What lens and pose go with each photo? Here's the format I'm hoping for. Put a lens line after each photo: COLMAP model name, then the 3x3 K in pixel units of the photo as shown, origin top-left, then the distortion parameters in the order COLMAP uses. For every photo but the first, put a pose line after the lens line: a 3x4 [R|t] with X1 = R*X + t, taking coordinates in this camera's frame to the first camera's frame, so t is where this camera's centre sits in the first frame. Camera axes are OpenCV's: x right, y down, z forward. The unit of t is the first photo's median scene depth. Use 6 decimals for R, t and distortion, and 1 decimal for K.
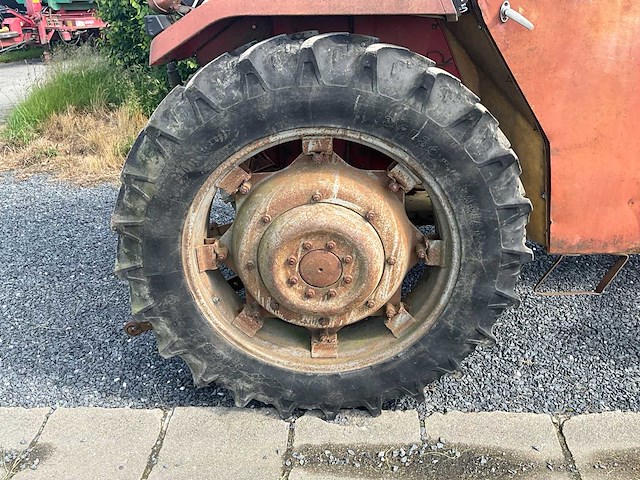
lens RADIAL K [[527.8, 0, 320.0], [0, 527.8, 240.0], [0, 0, 1]] dist [0.102557, -0.168917]
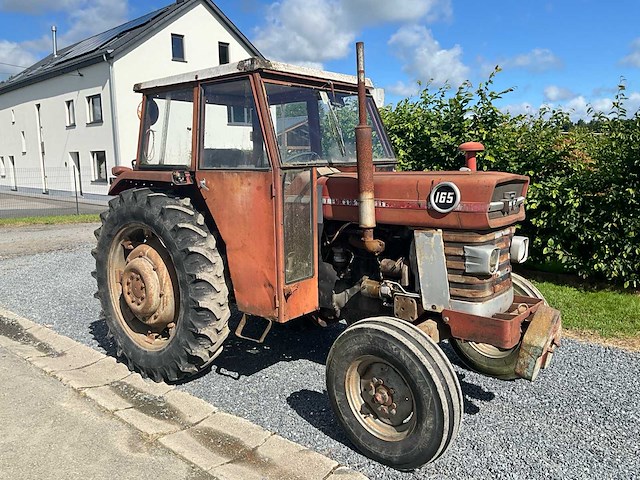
lens RADIAL K [[527.8, 0, 320.0], [0, 527.8, 240.0], [0, 0, 1]] dist [0.102557, -0.168917]
pose [[0.775239, 0.110155, -0.621989, 1.871621], [-0.280854, 0.942102, -0.183205, 0.055716], [0.565796, 0.316716, 0.761292, -0.279791]]
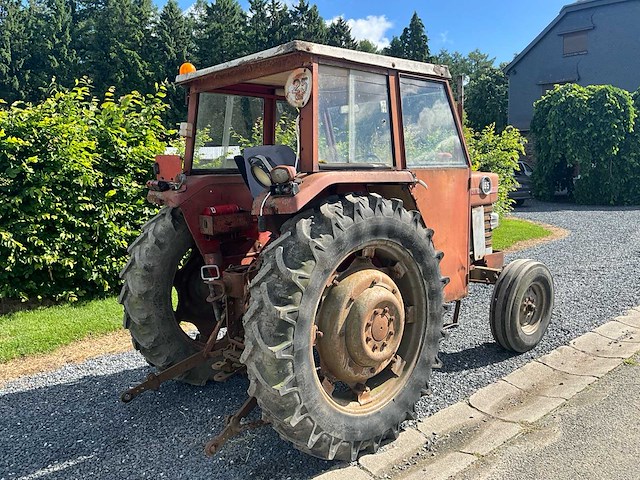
lens RADIAL K [[527.8, 0, 320.0], [0, 527.8, 240.0], [0, 0, 1]] dist [0.102557, -0.168917]
pose [[0.715899, -0.011162, 0.698115, -1.232809], [0.274125, 0.924079, -0.266334, 0.184332], [-0.642140, 0.382039, 0.664607, -0.051968]]
